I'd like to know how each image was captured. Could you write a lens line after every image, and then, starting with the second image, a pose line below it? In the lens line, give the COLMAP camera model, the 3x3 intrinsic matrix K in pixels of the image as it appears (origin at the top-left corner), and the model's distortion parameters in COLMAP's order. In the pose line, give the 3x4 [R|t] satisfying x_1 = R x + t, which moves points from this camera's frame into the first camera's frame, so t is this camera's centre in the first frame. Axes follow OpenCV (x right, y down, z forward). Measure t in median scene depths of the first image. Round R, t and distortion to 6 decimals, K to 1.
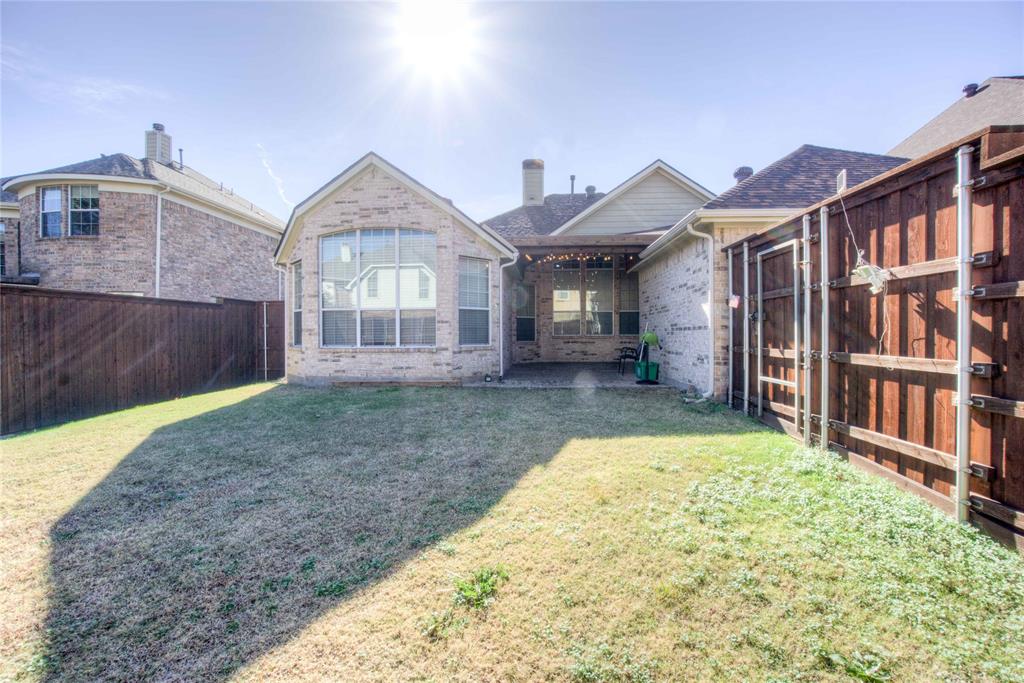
lens RADIAL K [[494.5, 0, 513.3], [0, 494.5, 338.1], [0, 0, 1]] dist [-0.020579, -0.000159]
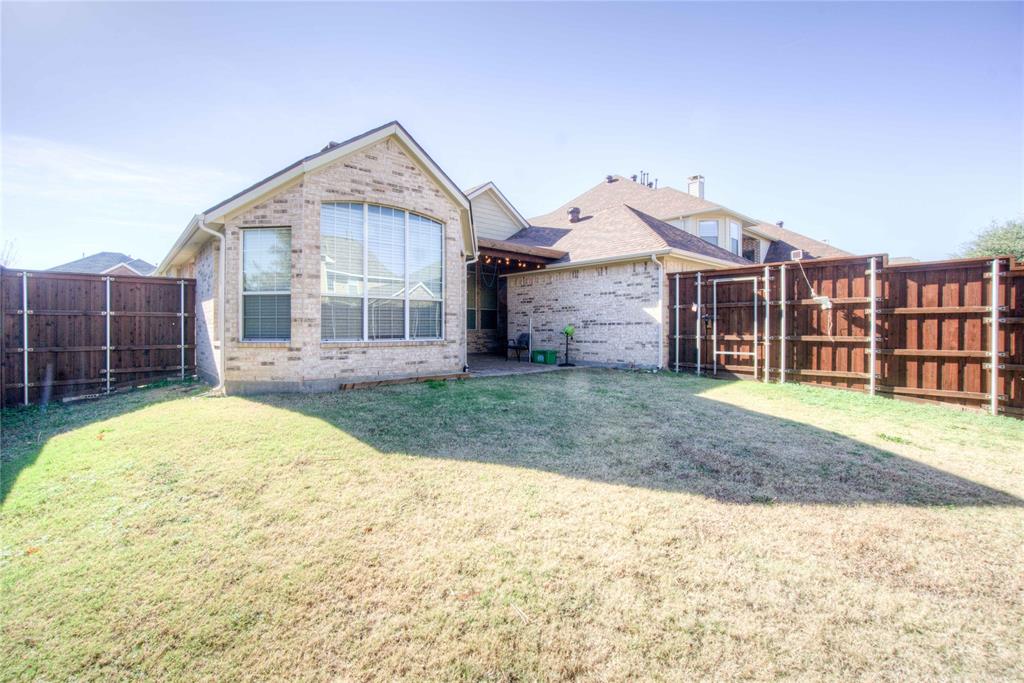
lens RADIAL K [[494.5, 0, 513.9], [0, 494.5, 338.4], [0, 0, 1]] dist [-0.020579, -0.000159]
pose [[0.648990, -0.009678, 0.760736, -0.816045], [0.005626, 0.999953, 0.007921, 0.008493], [-0.760776, -0.000861, 0.649013, 0.256672]]
